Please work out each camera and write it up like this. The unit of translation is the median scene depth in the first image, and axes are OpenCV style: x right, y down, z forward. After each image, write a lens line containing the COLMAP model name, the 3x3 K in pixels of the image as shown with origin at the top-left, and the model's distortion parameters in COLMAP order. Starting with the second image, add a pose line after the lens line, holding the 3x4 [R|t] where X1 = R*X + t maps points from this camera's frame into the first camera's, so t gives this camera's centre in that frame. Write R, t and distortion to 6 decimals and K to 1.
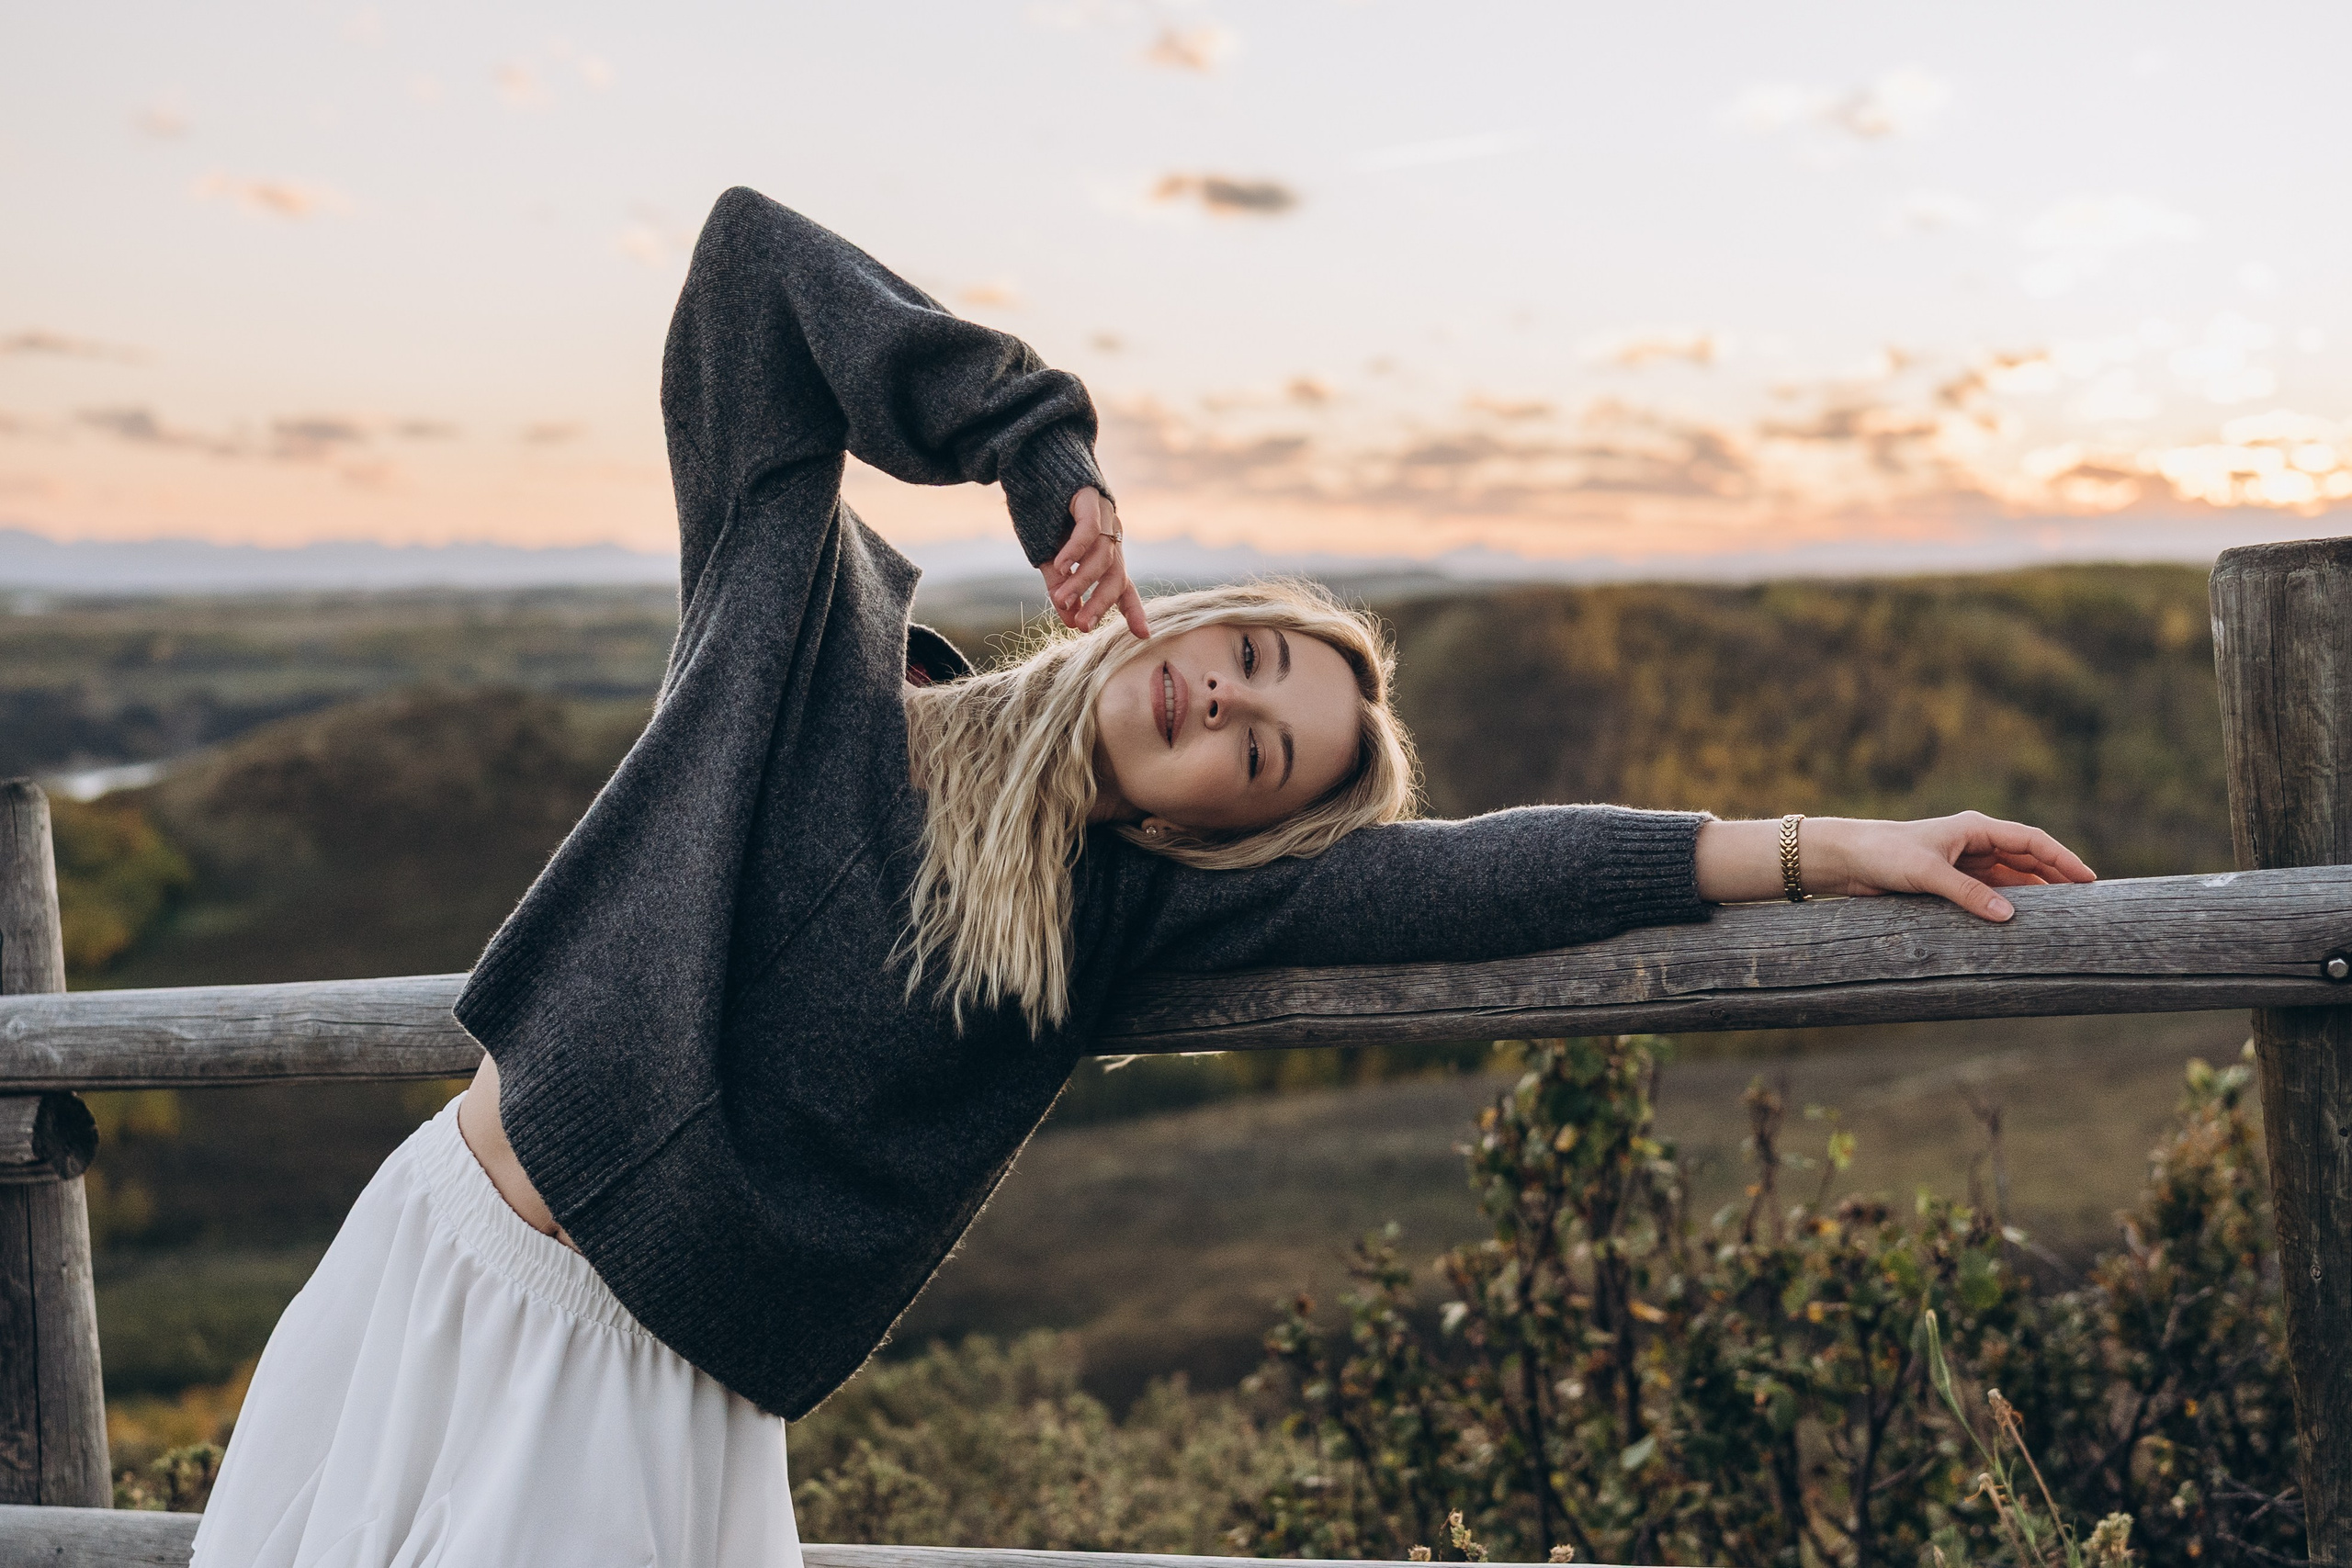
lens RADIAL K [[3404.6, 0, 1175.0], [0, 3404.6, 780.9], [0, 0, 1]] dist [0.017115, 0.000000]
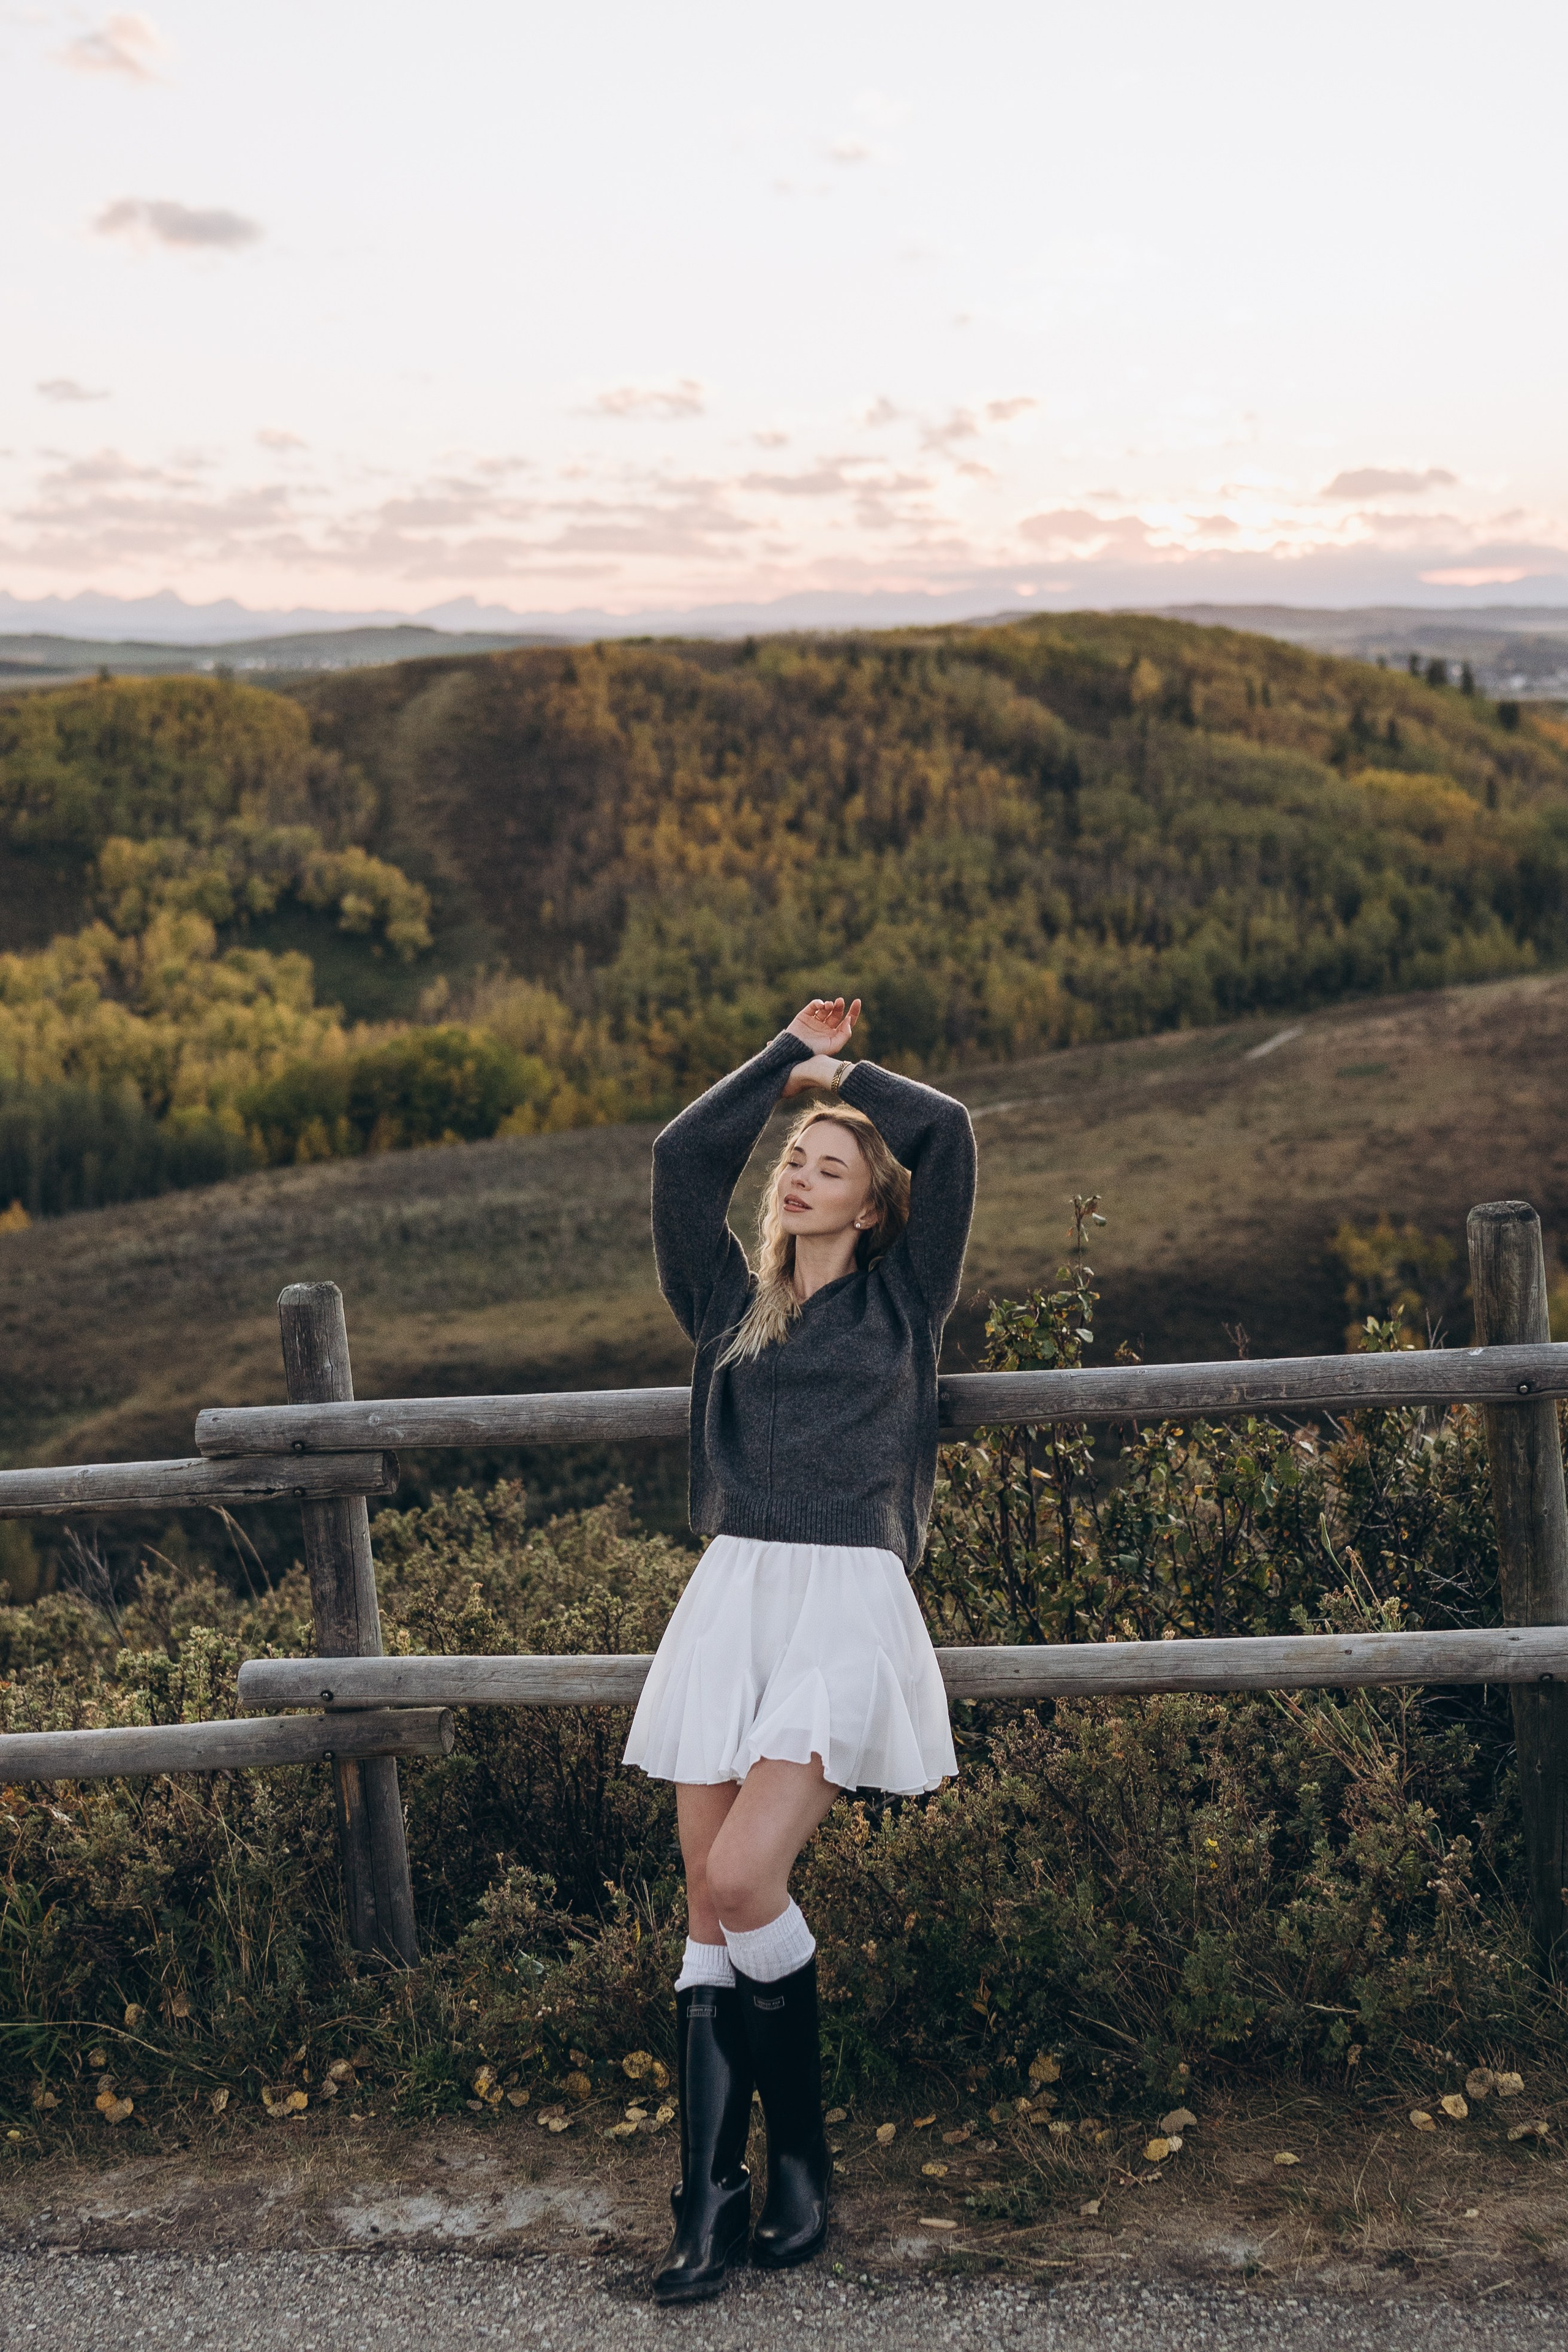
lens RADIAL K [[3404.9, 0, 783.5], [0, 3404.9, 1170.5], [0, 0, 1]] dist [0.017115, 0.000000]
pose [[0.983516, -0.040177, 0.176299, -0.448199], [0.022821, 0.994787, 0.099391, -0.260702], [-0.179373, -0.093729, 0.979306, -0.954297]]
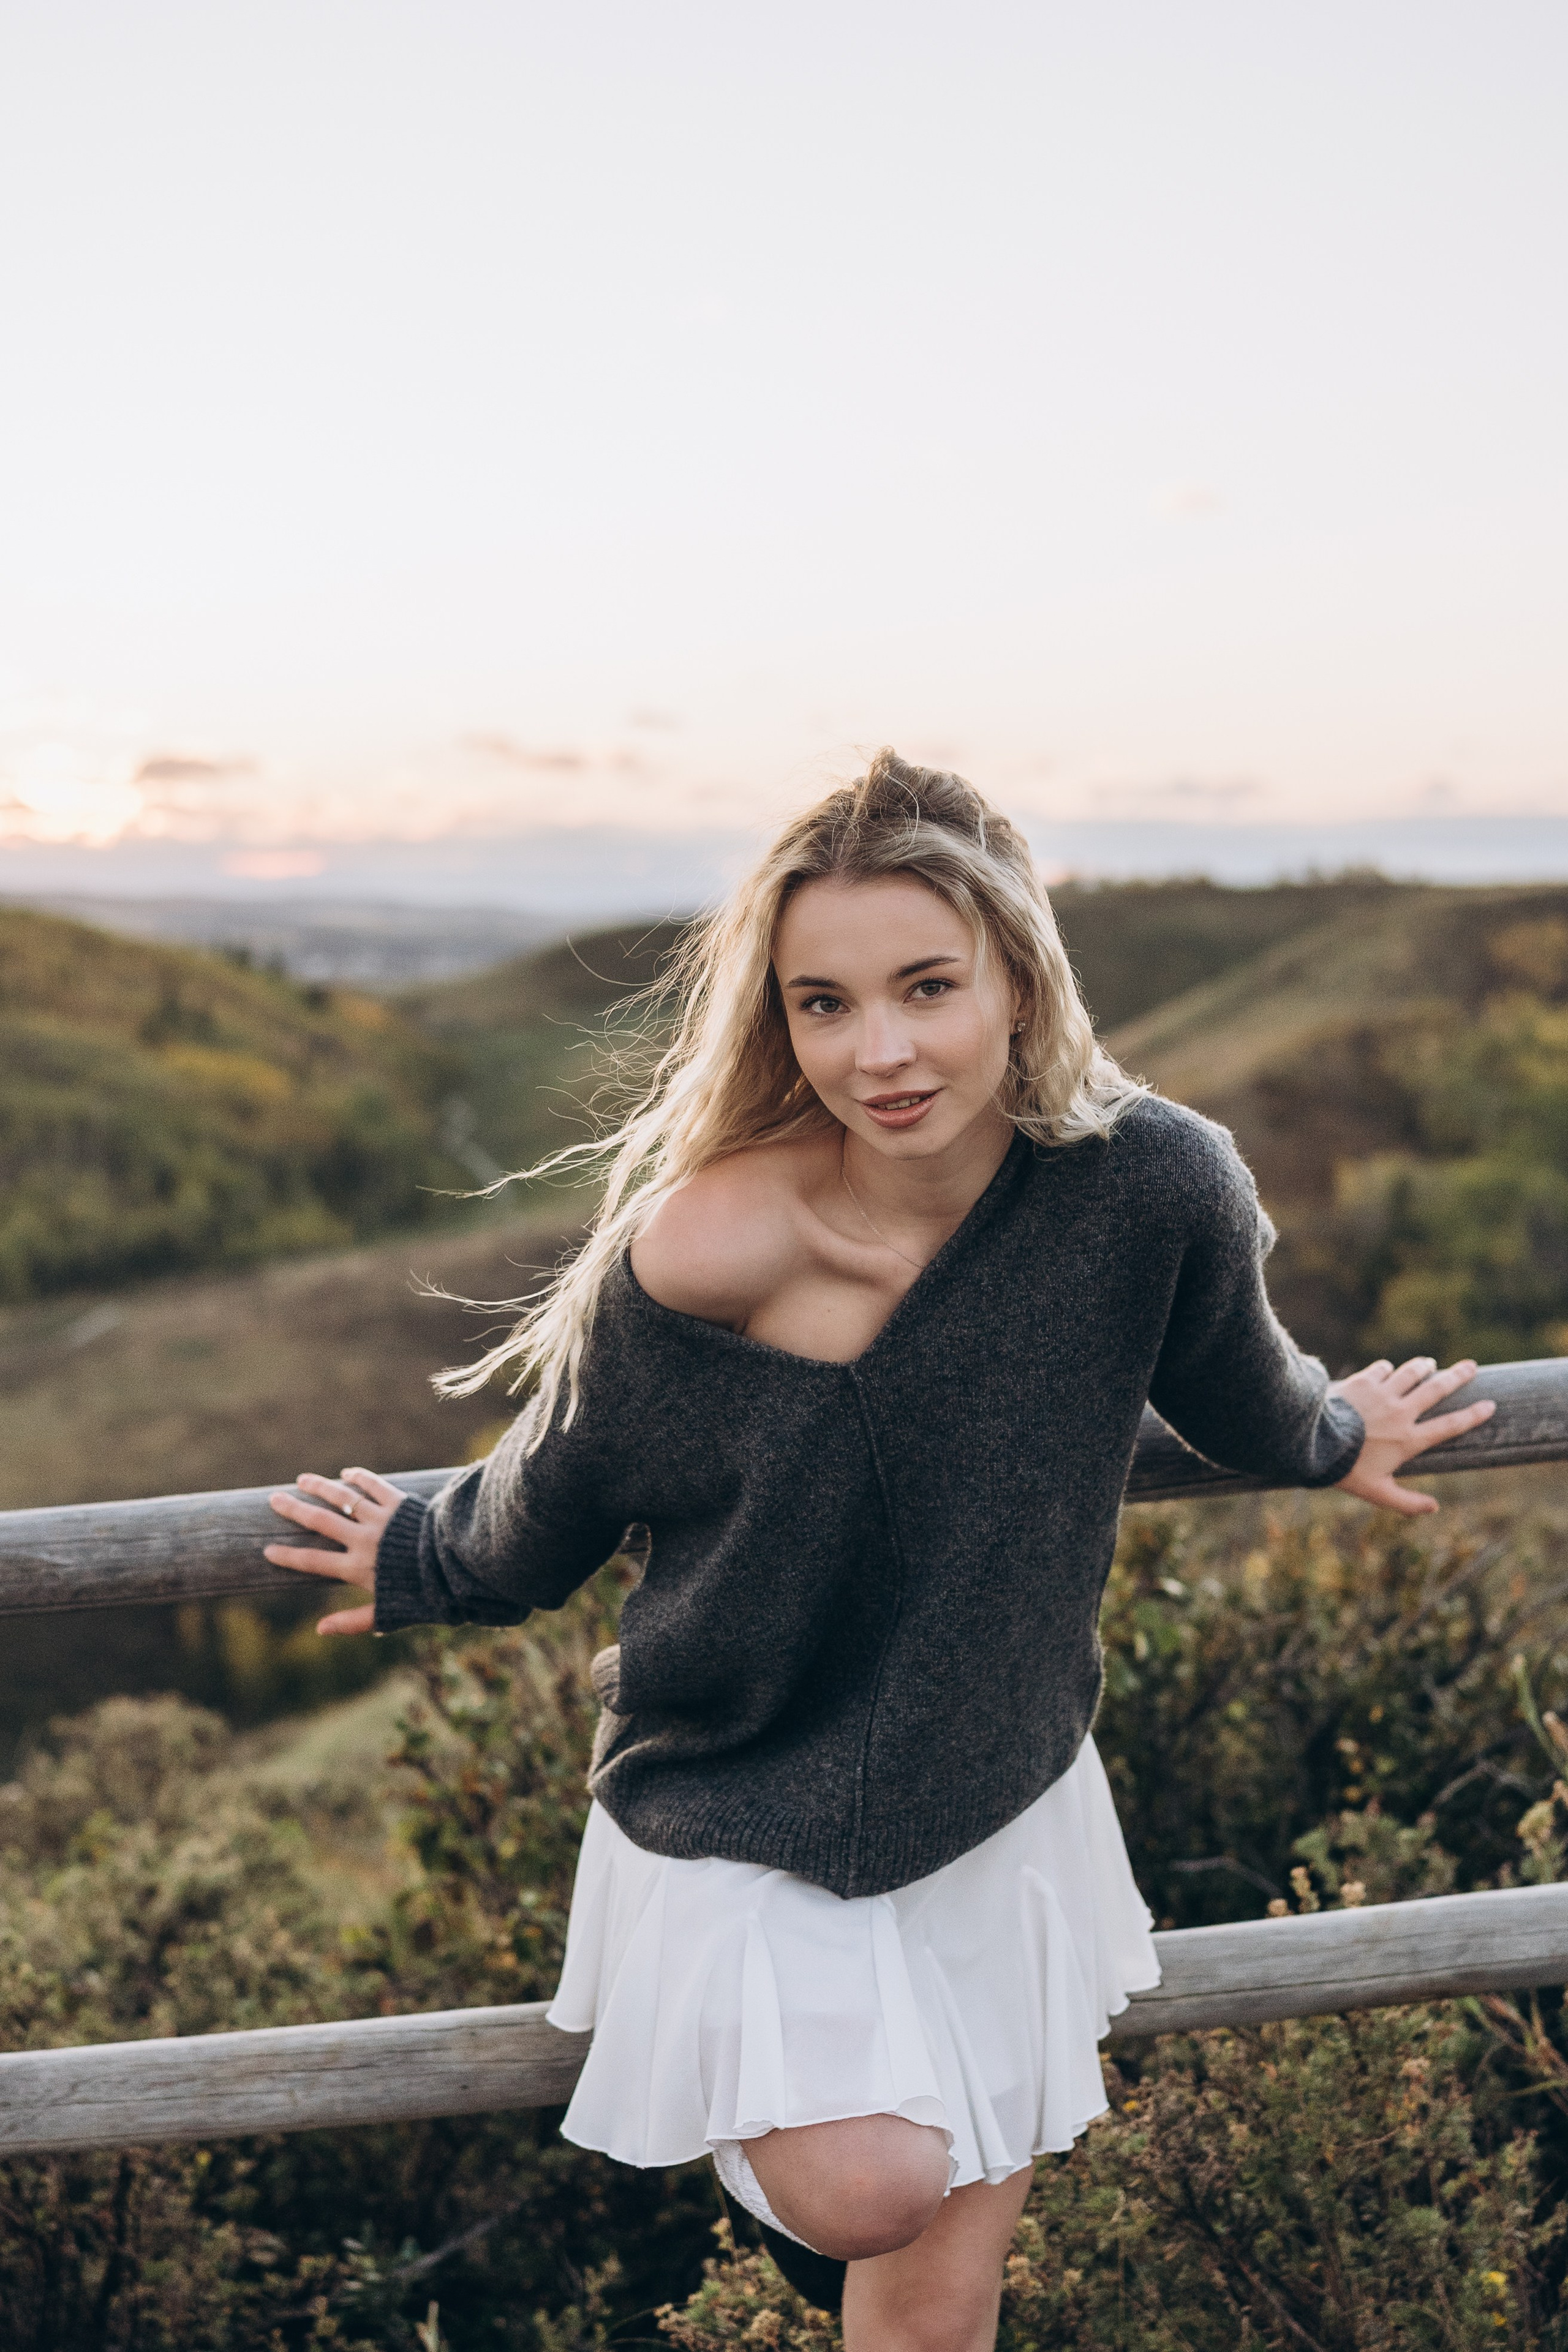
lens RADIAL K [[3404.9, 0, 784.2], [0, 3404.9, 1137.7], [0, 0, 1]] dist [0.017115, 0.000000]
pose [[0.862539, -0.027029, 0.505268, -0.581840], [0.023252, 0.999635, 0.013780, -0.052681], [-0.505456, -0.000137, 0.862852, 0.057334]]
